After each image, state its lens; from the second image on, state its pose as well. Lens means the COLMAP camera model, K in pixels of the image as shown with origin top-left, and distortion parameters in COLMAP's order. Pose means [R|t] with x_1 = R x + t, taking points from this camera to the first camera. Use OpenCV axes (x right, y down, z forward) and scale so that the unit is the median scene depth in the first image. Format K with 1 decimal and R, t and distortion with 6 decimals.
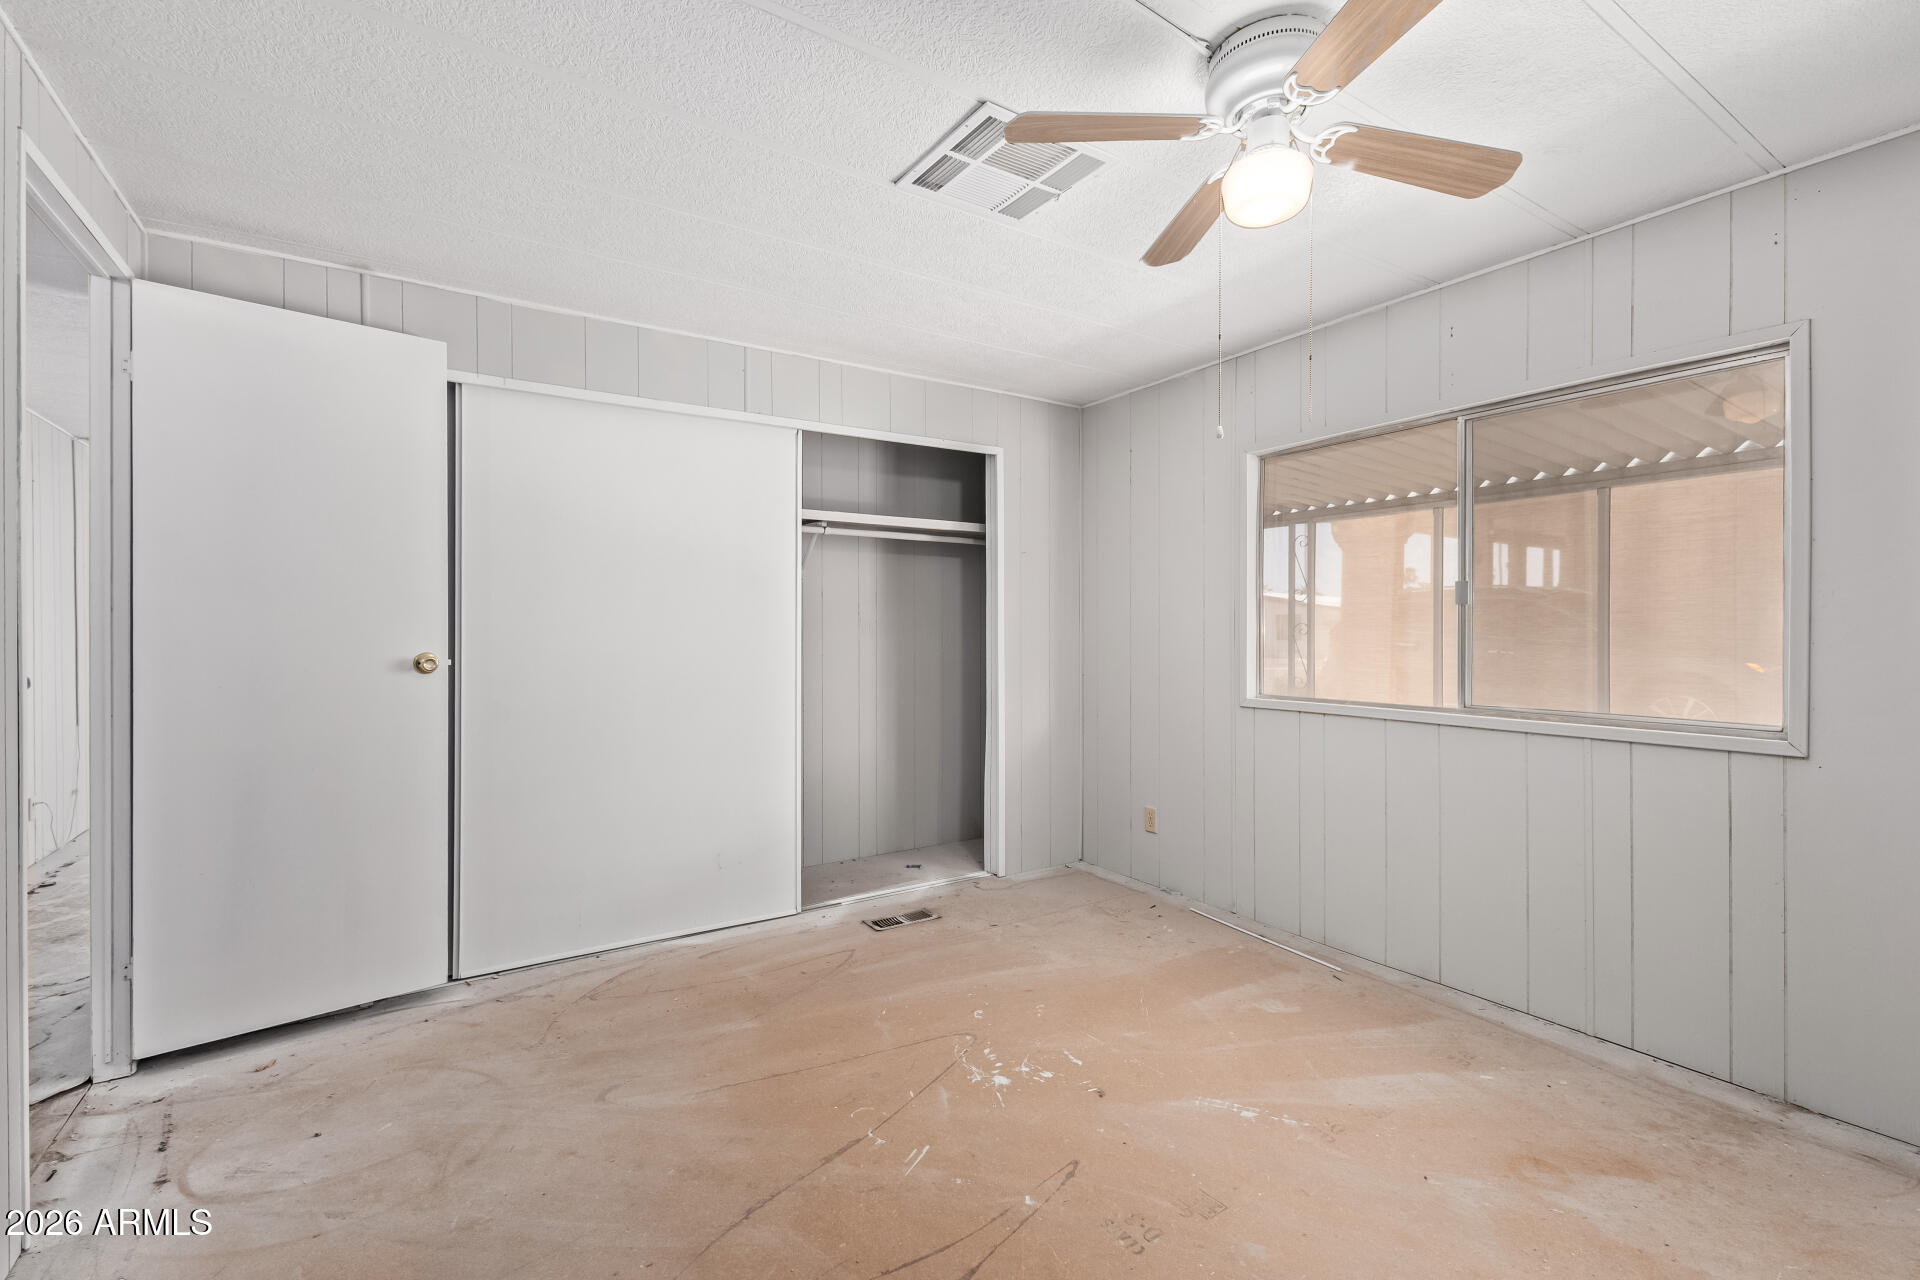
lens RADIAL K [[838.0, 0, 956.3], [0, 838.0, 629.8], [0, 0, 1]] dist [0.008258, -0.000542]
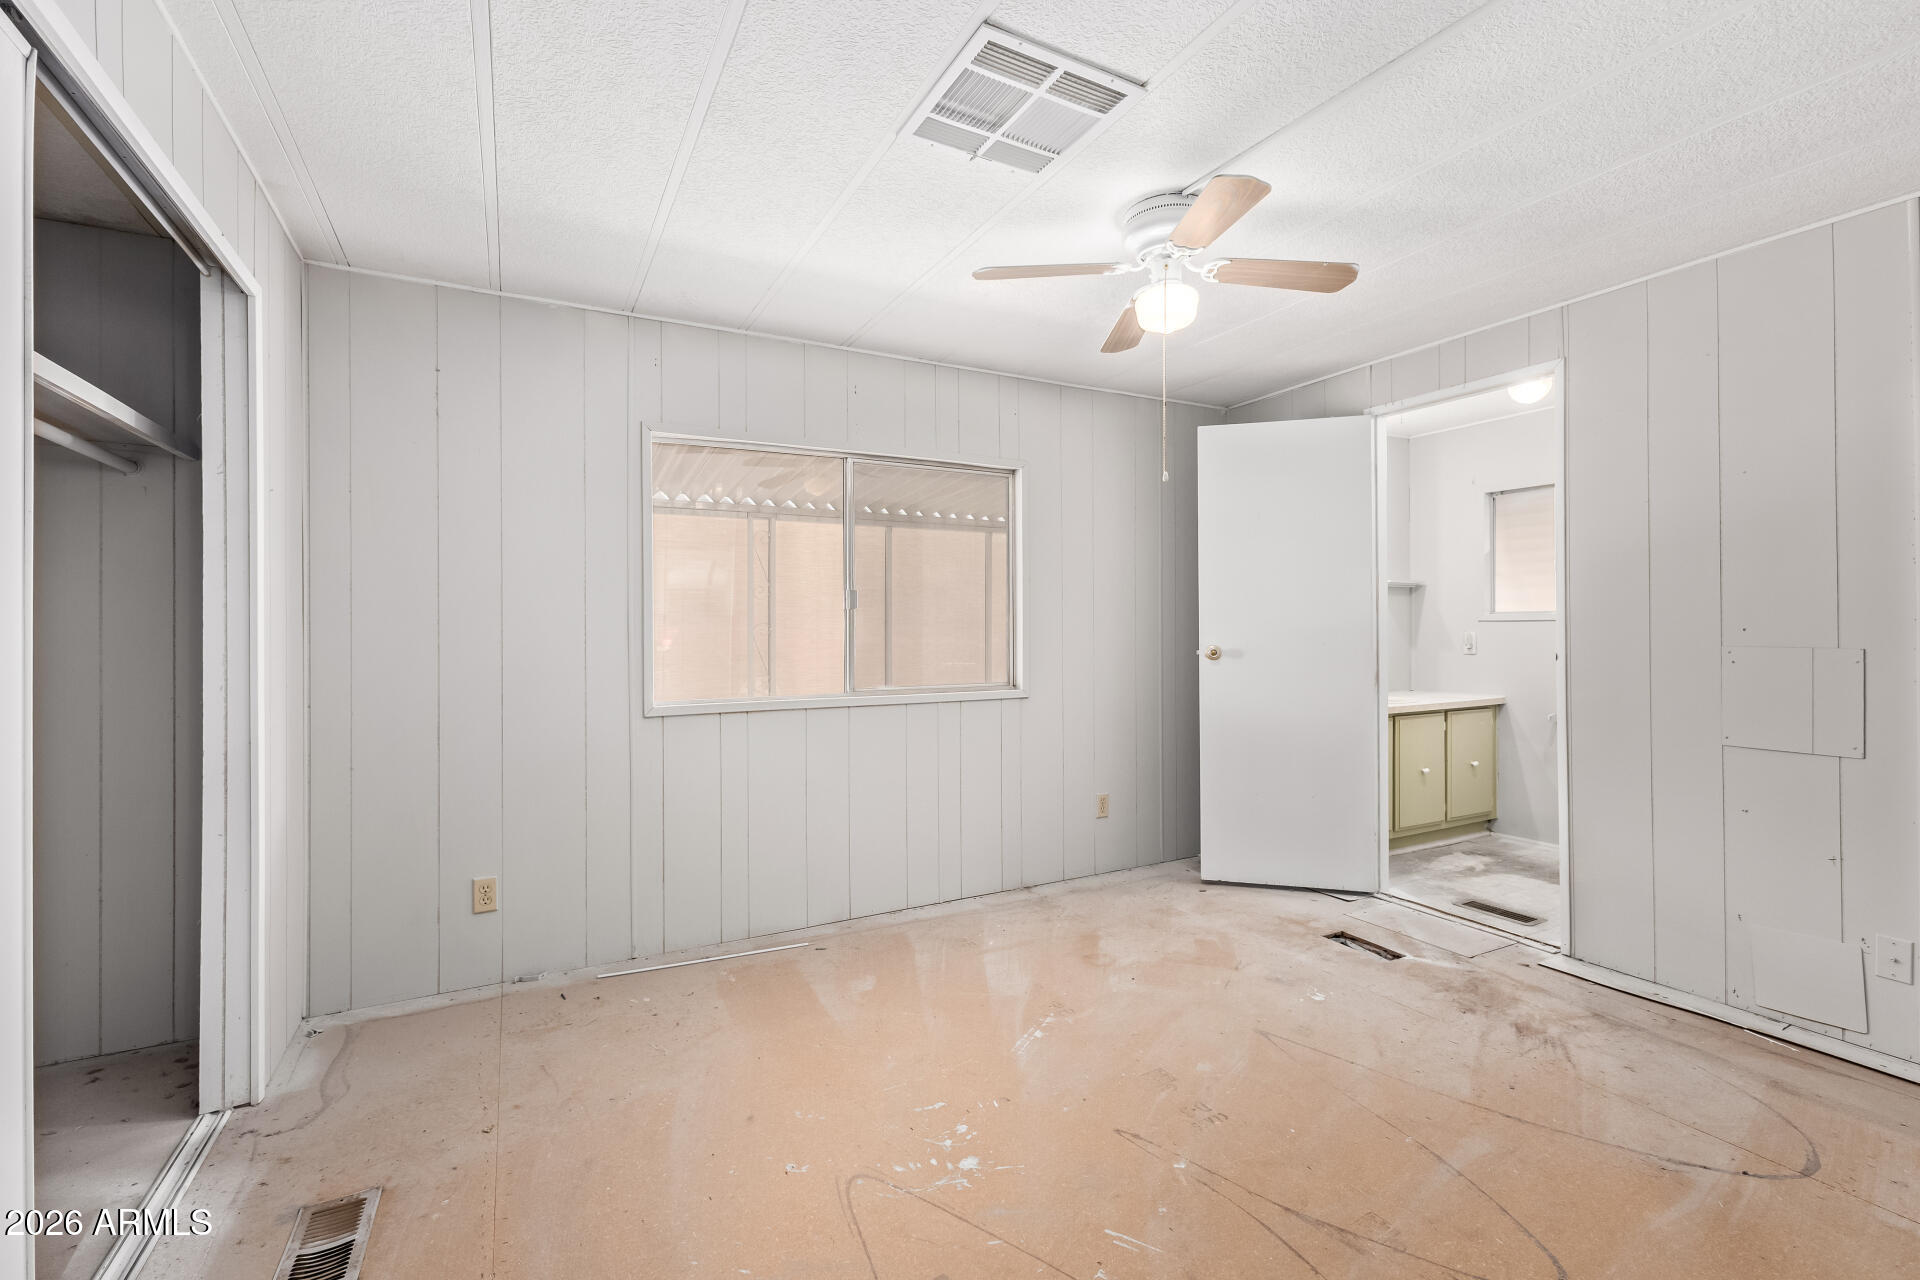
lens RADIAL K [[838.0, 0, 956.3], [0, 838.0, 629.8], [0, 0, 1]] dist [0.008258, -0.000542]
pose [[0.091191, -0.001535, 0.995832, -0.594738], [0.007861, 0.999969, 0.000821, 0.004077], [-0.995802, 0.007754, 0.091200, 0.711533]]
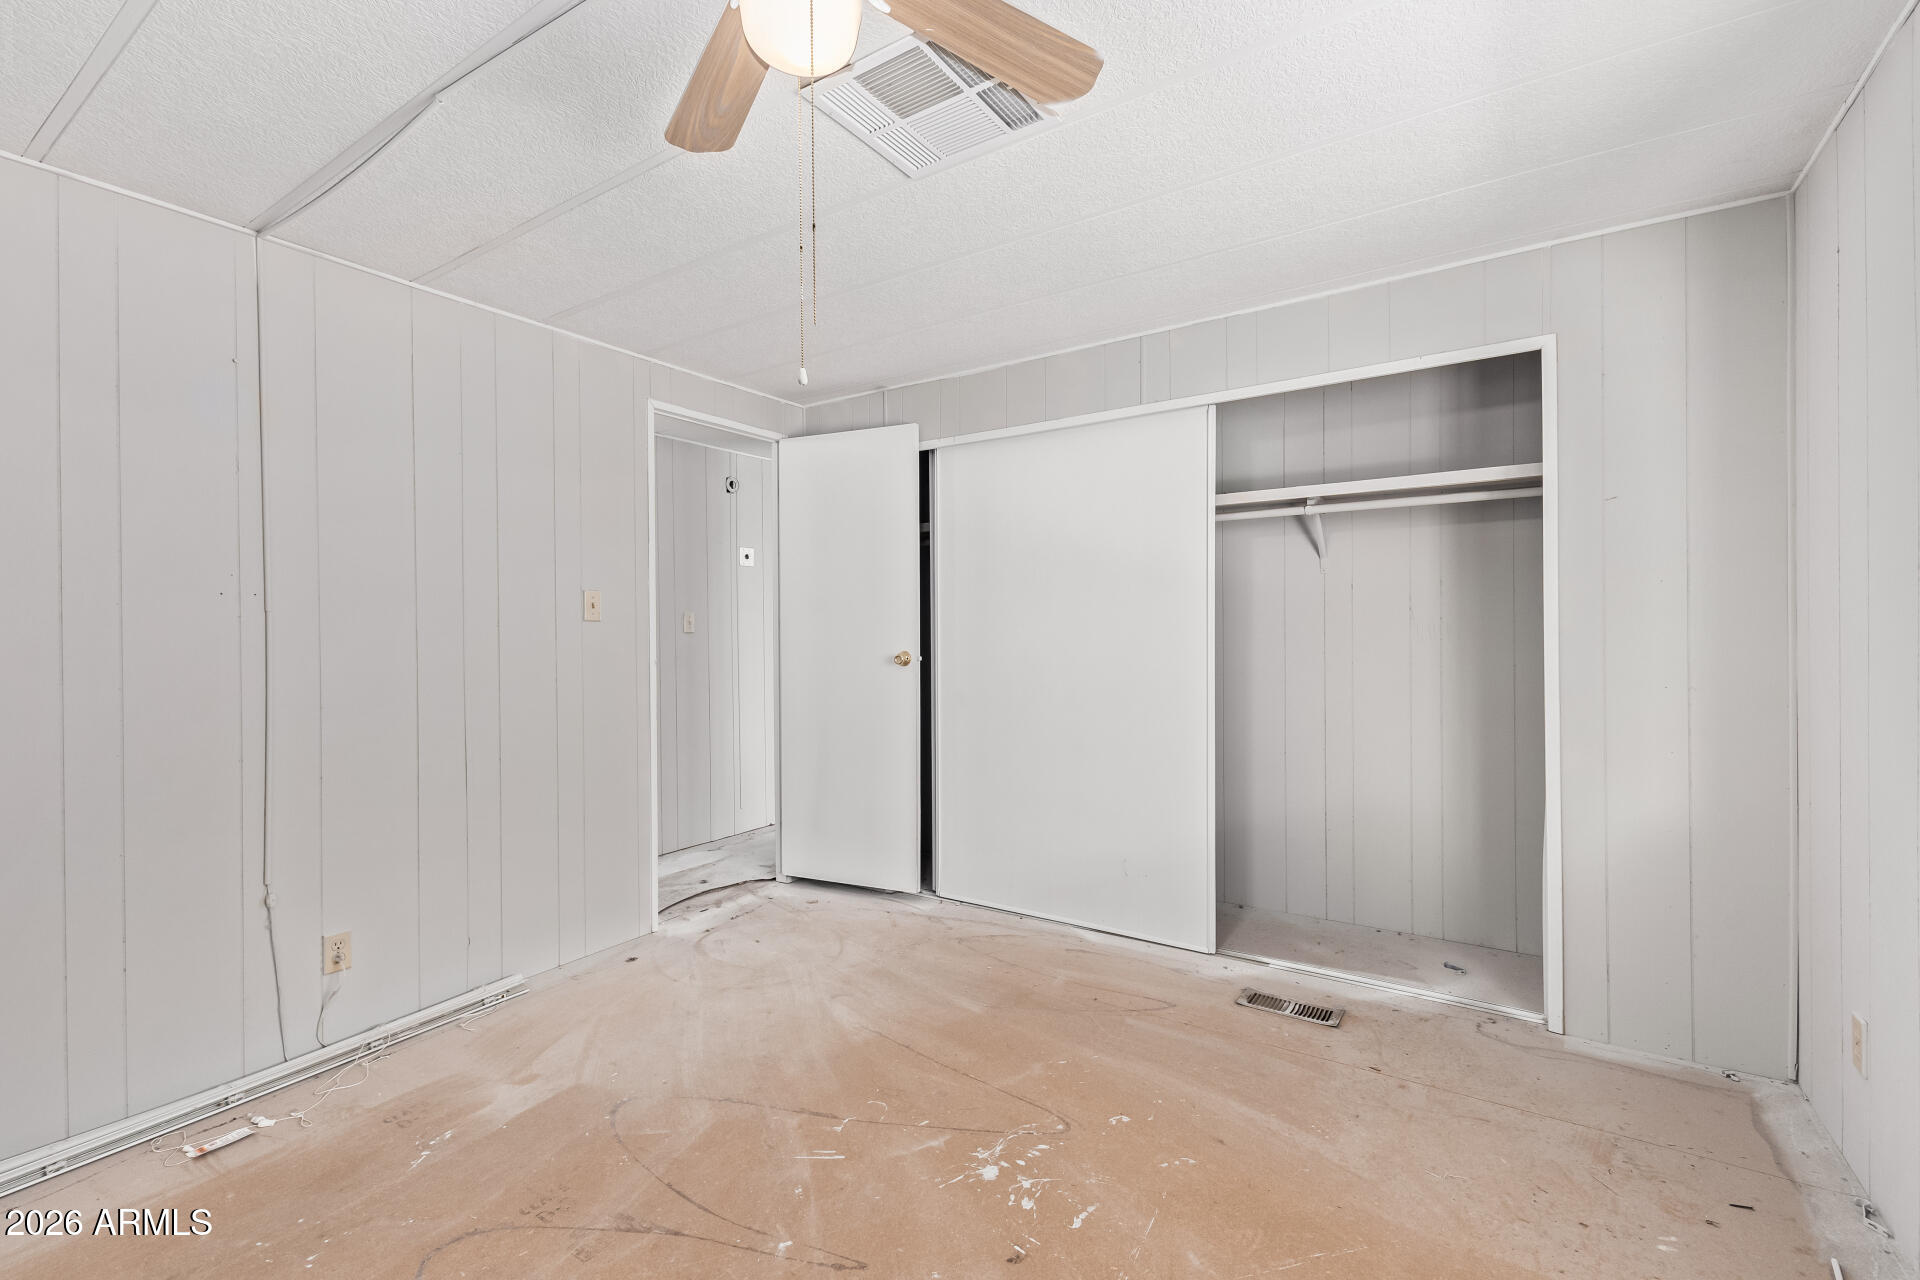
lens RADIAL K [[838.0, 0, 956.3], [0, 838.0, 629.8], [0, 0, 1]] dist [0.008258, -0.000542]
pose [[0.391412, -0.005429, -0.920200, 0.622956], [0.008269, 0.999963, -0.002382, -0.003445], [0.920179, -0.006677, 0.391442, 0.491188]]
